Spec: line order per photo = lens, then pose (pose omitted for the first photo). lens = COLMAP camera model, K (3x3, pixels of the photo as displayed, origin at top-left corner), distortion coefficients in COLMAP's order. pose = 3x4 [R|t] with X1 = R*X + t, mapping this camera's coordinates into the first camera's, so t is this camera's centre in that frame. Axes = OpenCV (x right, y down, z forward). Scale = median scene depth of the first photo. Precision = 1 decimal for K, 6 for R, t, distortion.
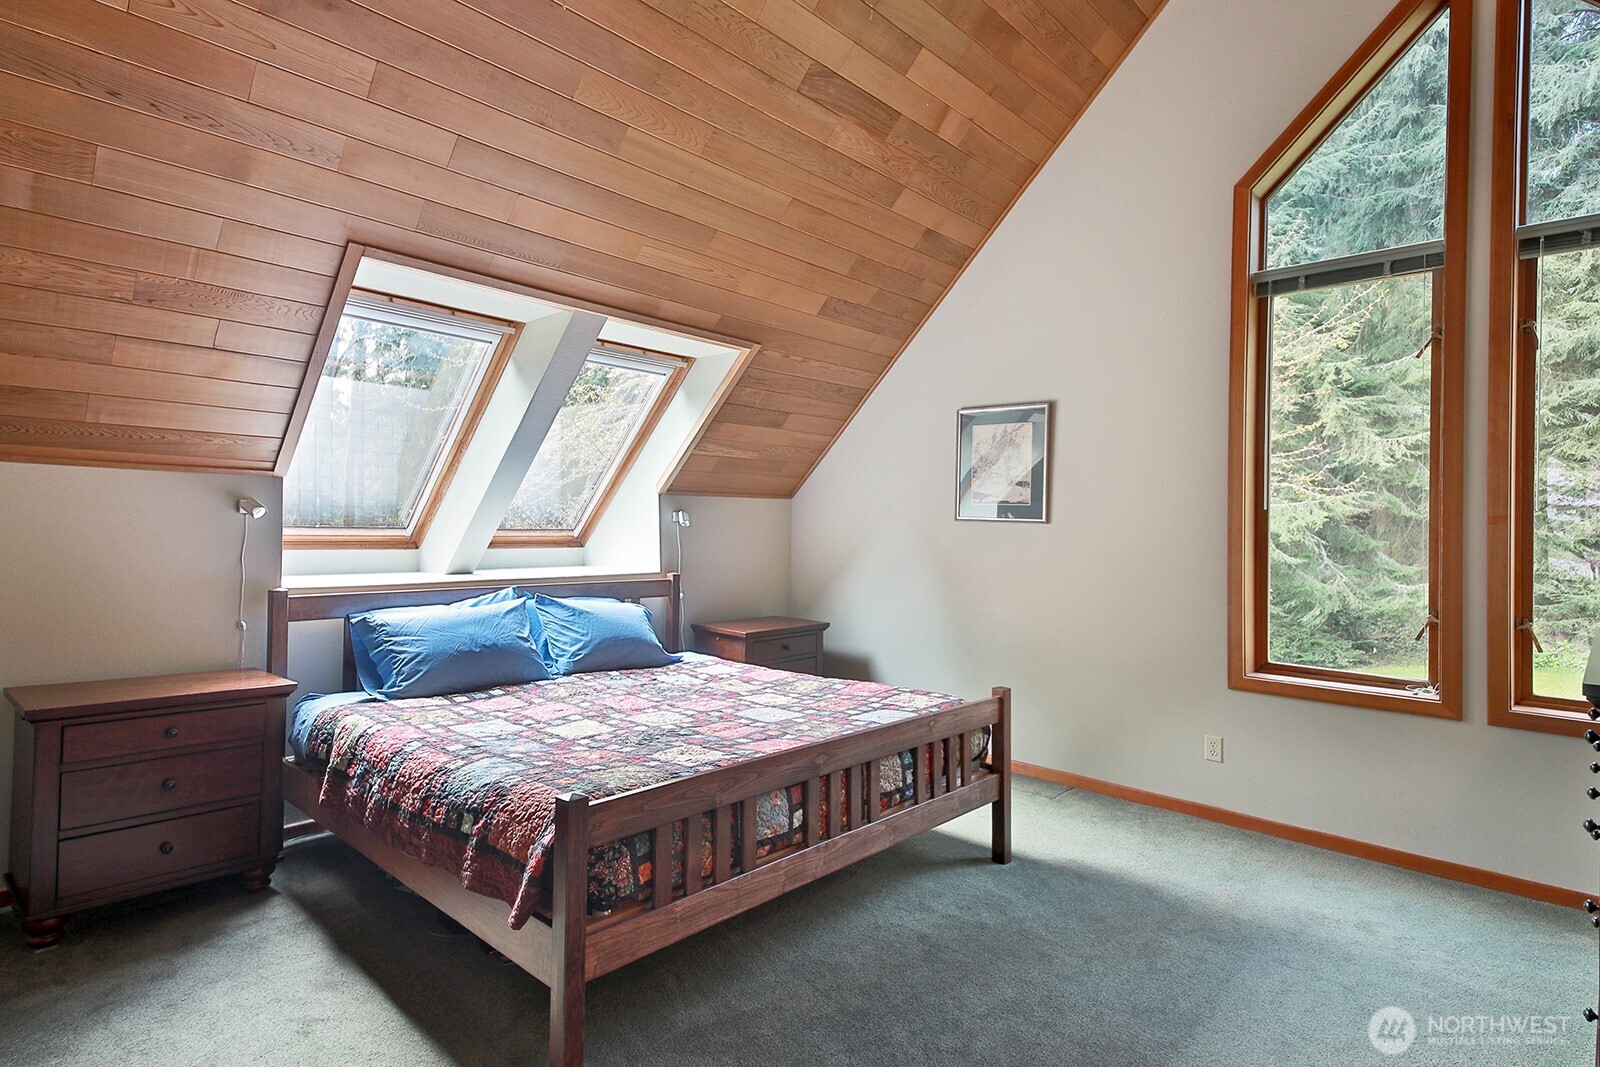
lens RADIAL K [[848.6, 0, 800.0], [0, 848.6, 533.5], [0, 0, 1]] dist [0.041656, -0.000108]
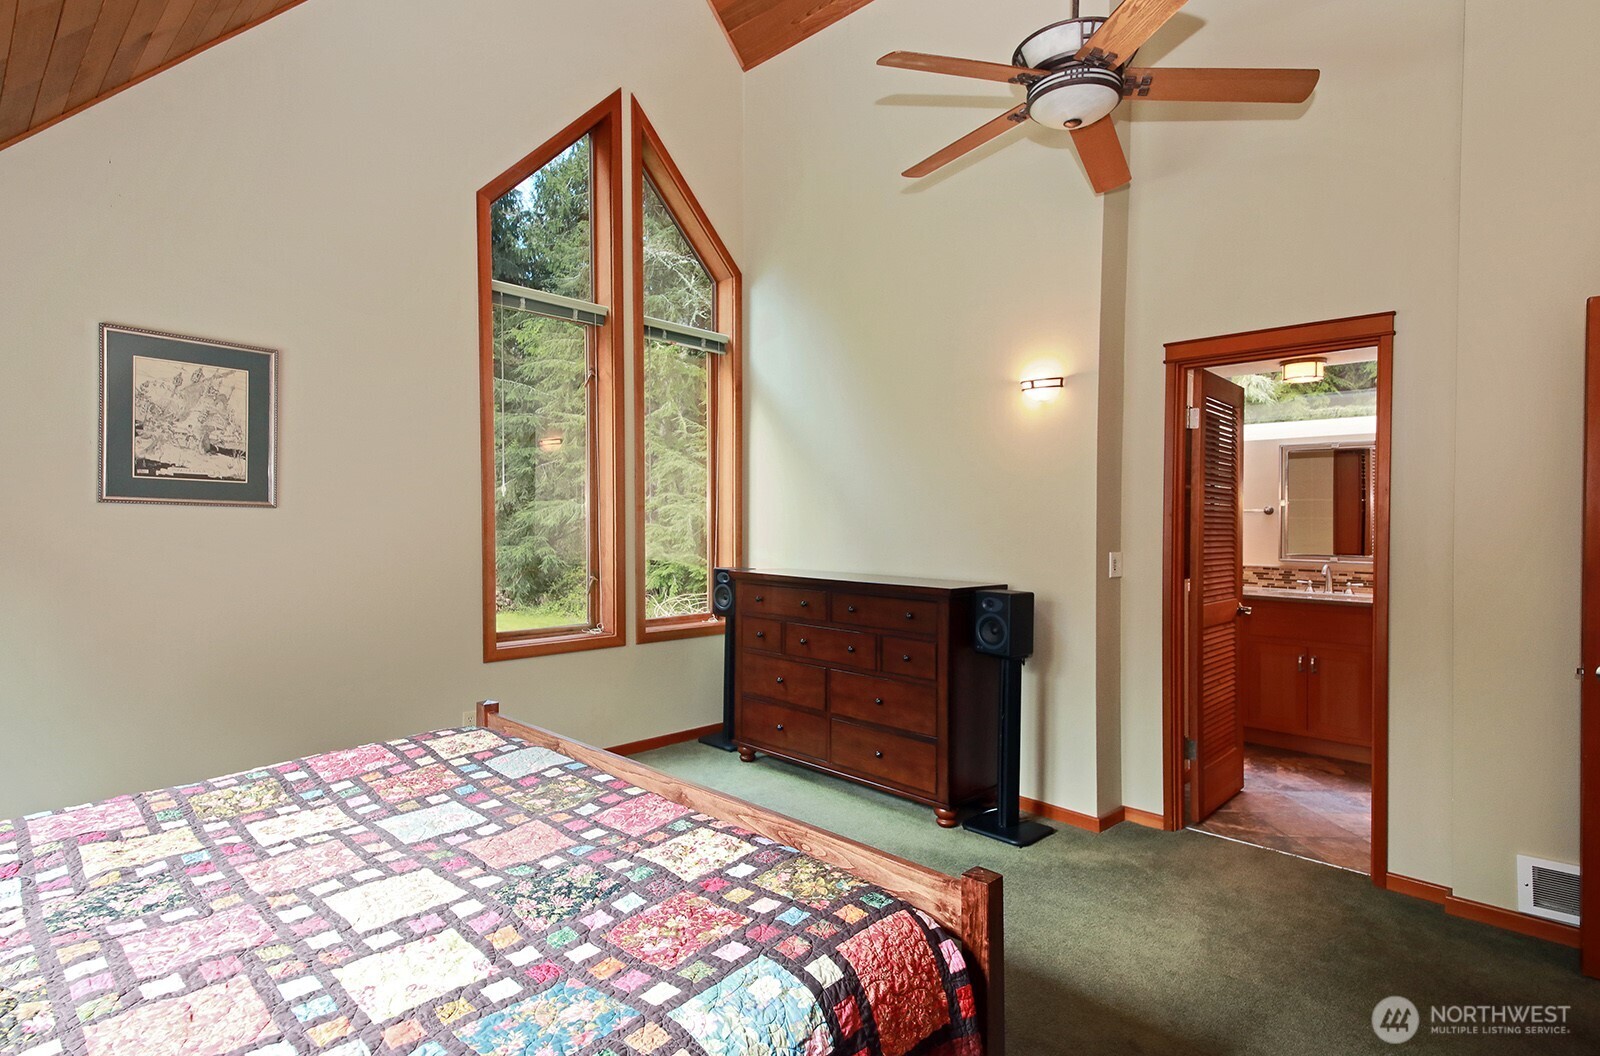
lens RADIAL K [[825.3, 0, 800.0], [0, 825.3, 528.0], [0, 0, 1]] dist [0.000428, 0.000031]
pose [[0.018916, -0.026338, 0.999474, -0.523161], [0.001063, 0.999653, 0.026322, -0.013936], [-0.999821, 0.000564, 0.018937, 0.595521]]
